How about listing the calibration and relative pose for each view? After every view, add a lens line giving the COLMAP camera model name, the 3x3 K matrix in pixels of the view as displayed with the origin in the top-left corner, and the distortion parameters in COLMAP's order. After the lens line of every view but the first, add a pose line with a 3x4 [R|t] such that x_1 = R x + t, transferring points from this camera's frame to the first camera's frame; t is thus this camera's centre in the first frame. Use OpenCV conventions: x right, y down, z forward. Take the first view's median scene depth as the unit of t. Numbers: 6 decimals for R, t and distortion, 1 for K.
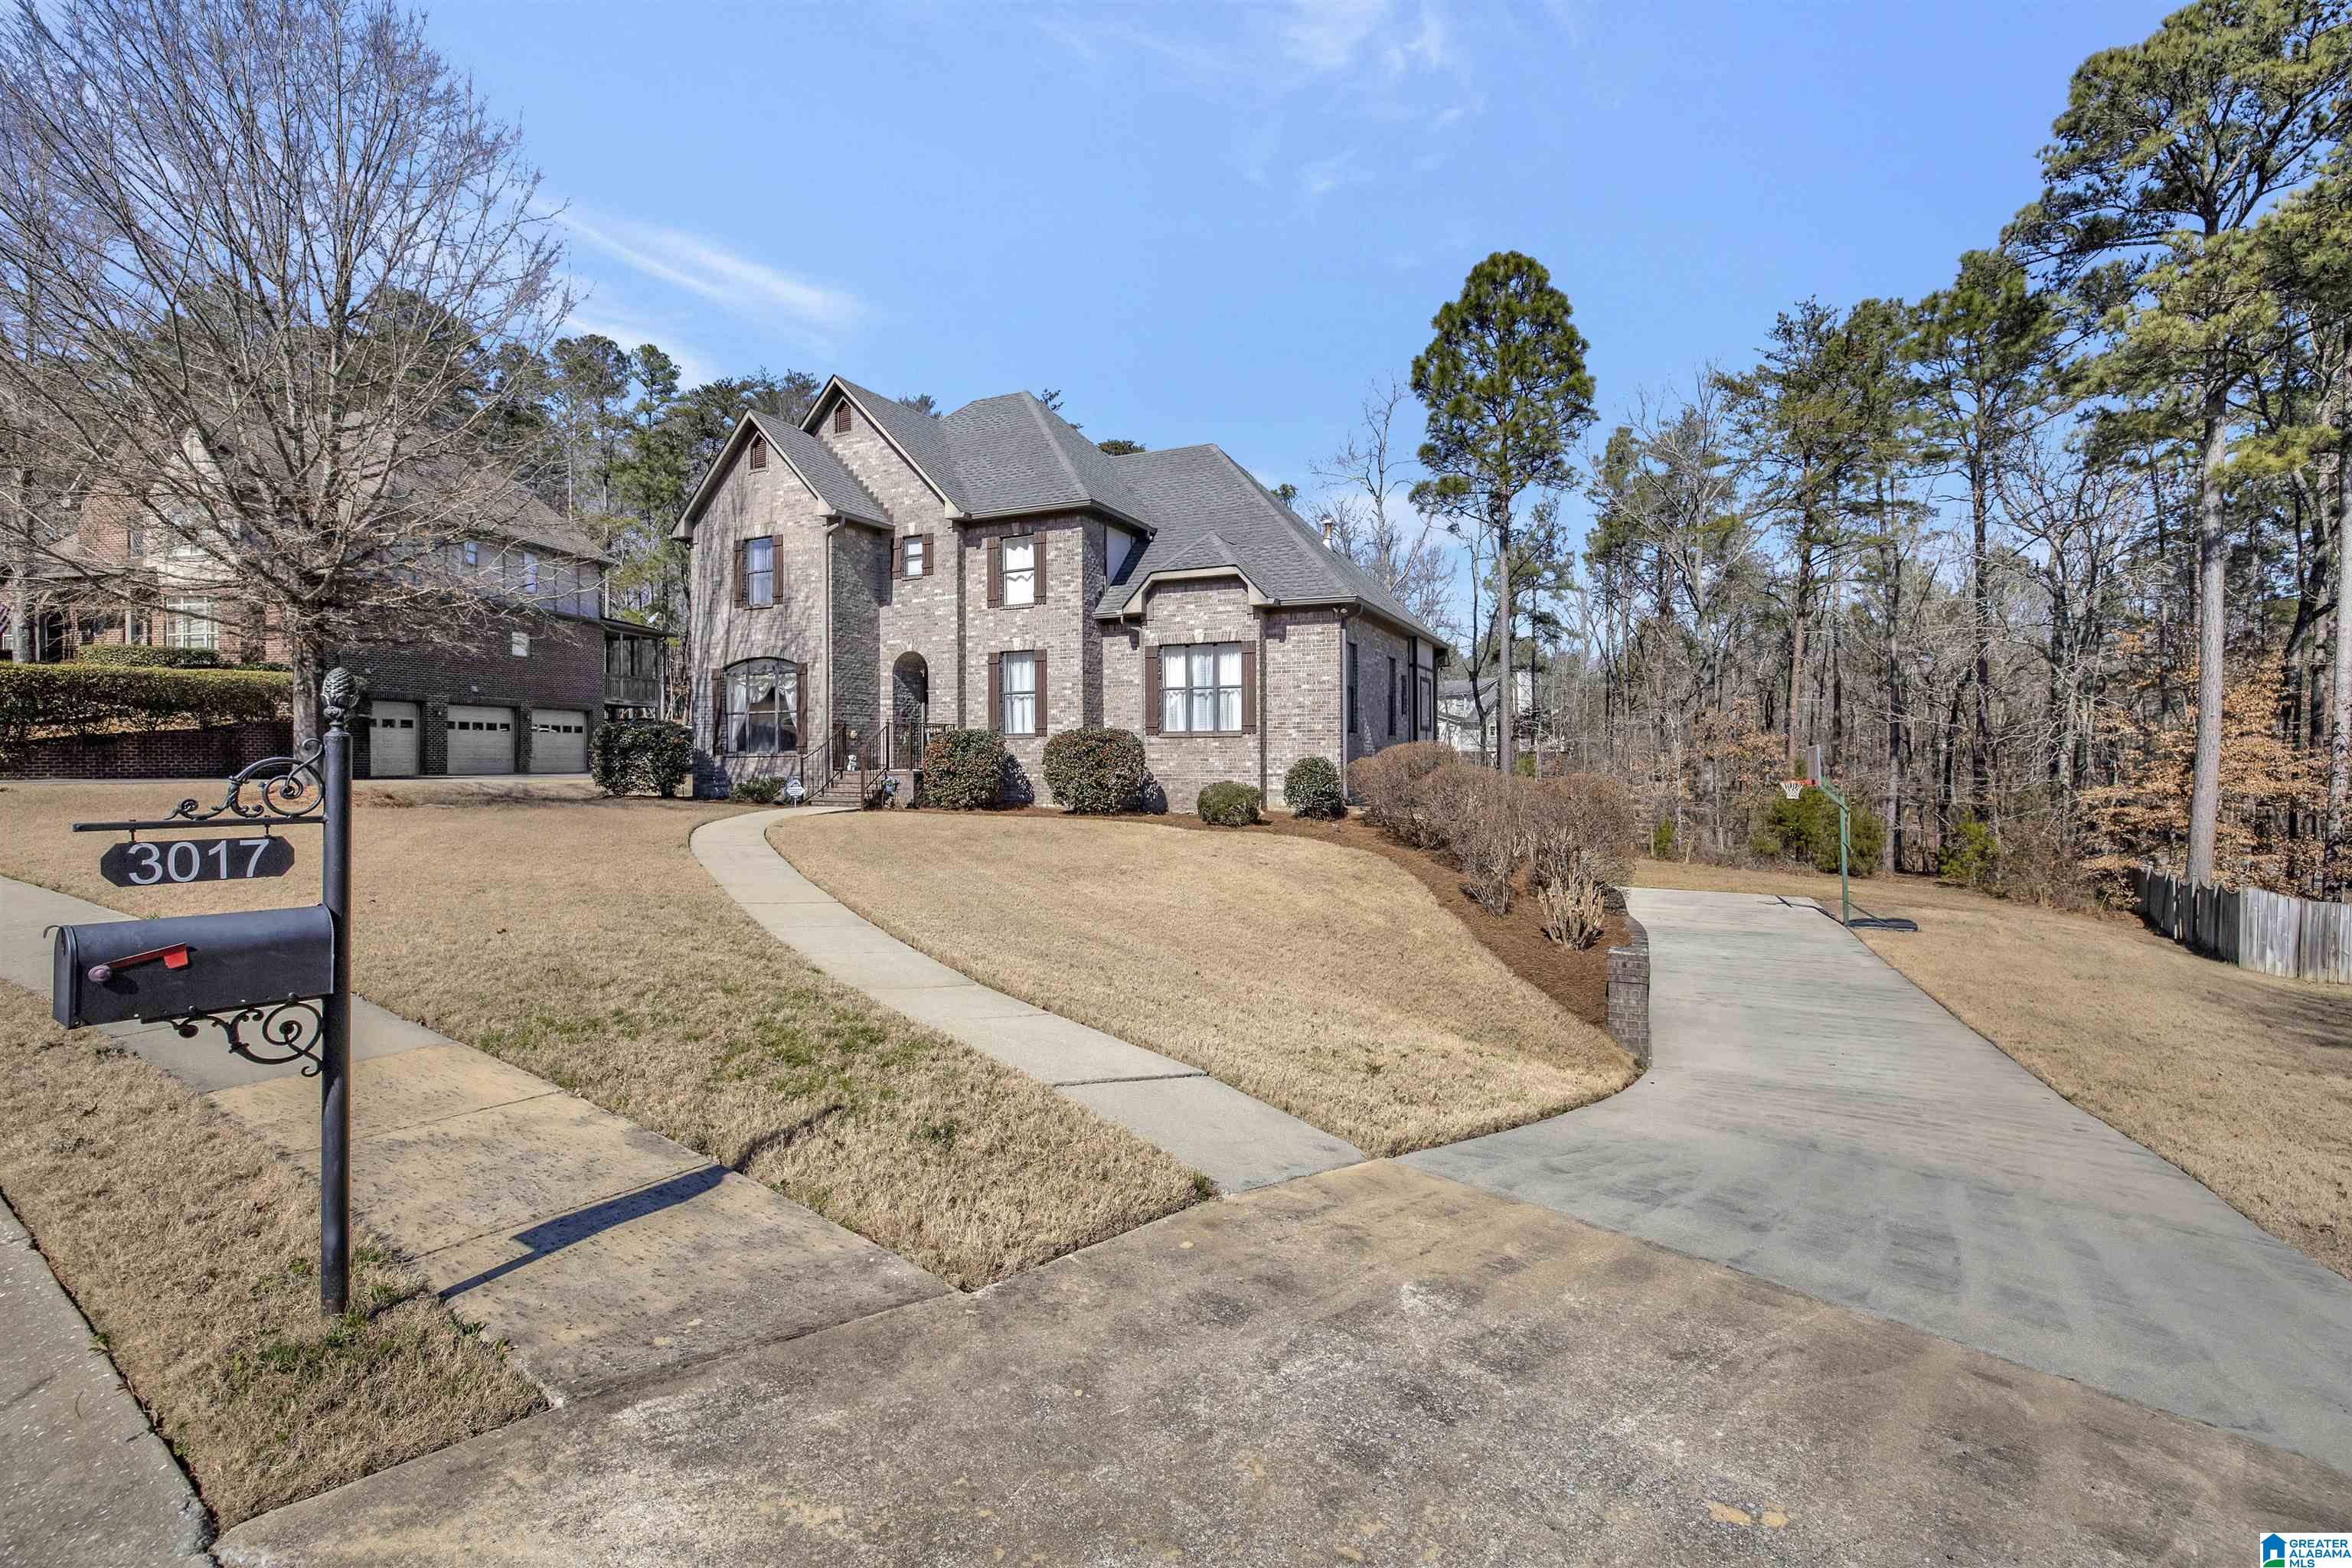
lens RADIAL K [[1009.4, 0, 1174.1], [0, 1009.4, 773.4], [0, 0, 1]] dist [-0.026994, 0.003638]
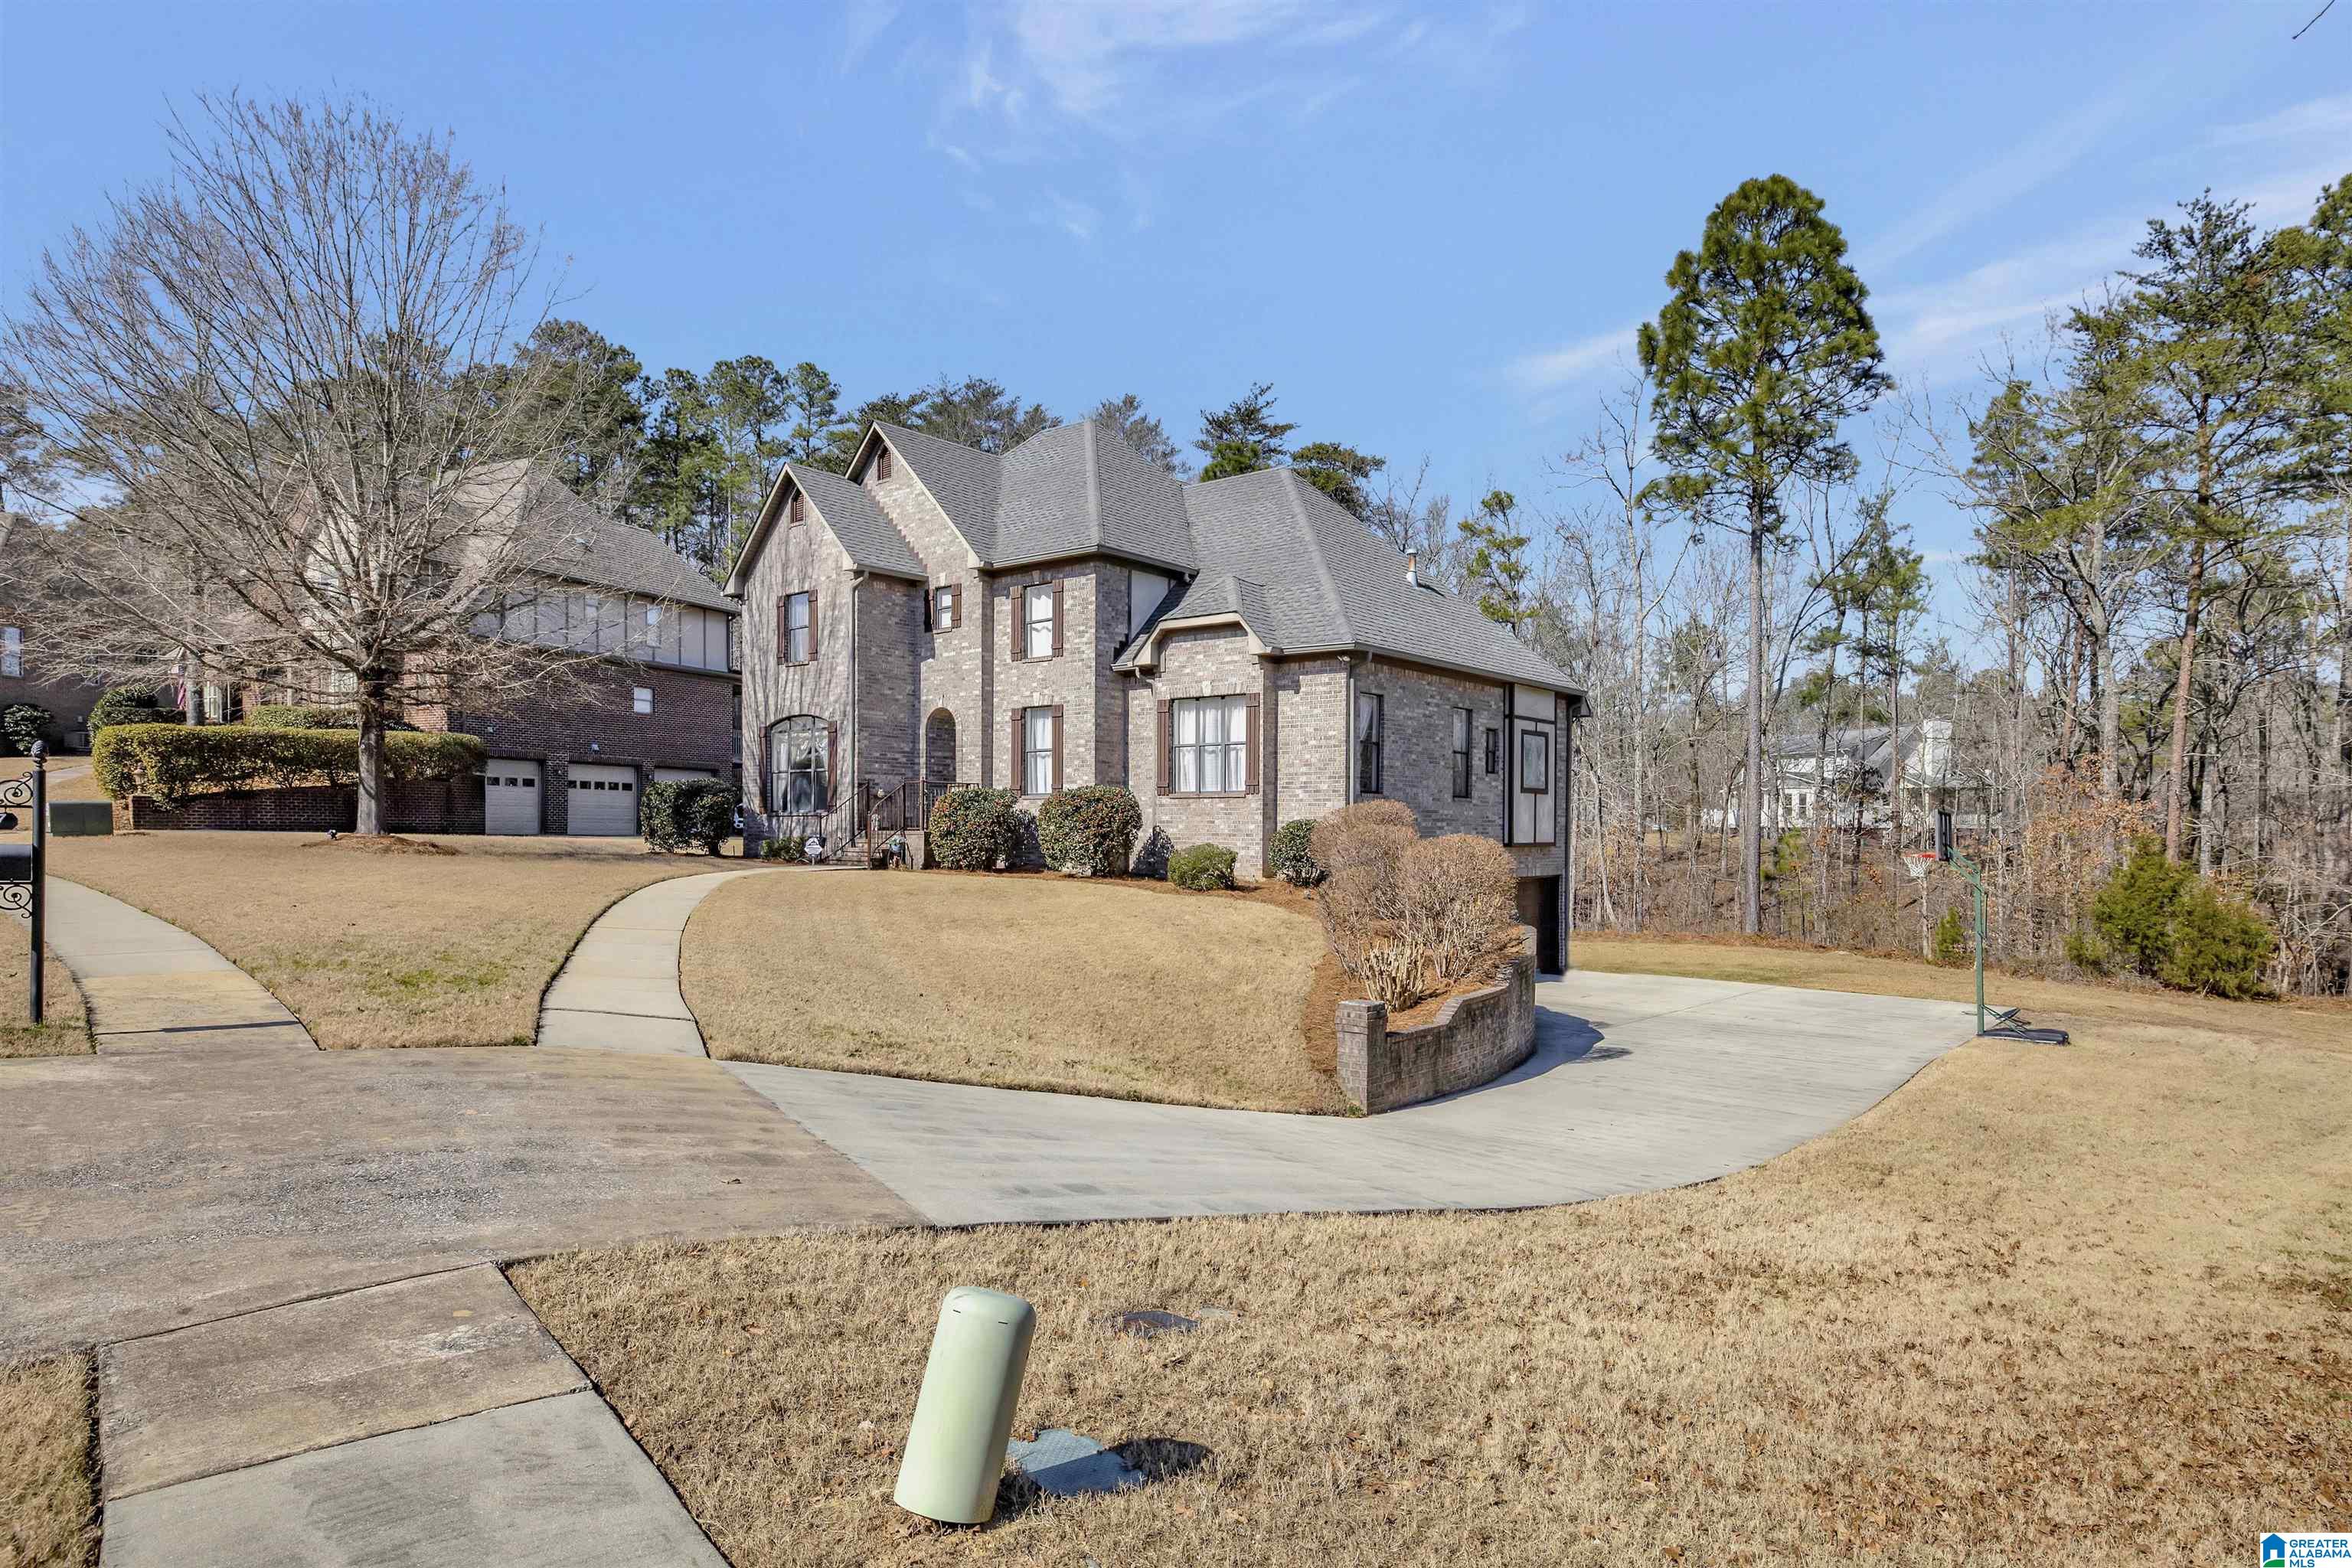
lens RADIAL K [[1275.6, 0, 1185.8], [0, 1275.6, 861.7], [0, 0, 1]] dist [-0.000106, 0.004242]
pose [[0.972792, 0.016488, -0.231091, 0.252219], [-0.014690, 0.999847, 0.009501, 0.011016], [0.231212, -0.005848, 0.972886, -0.131698]]
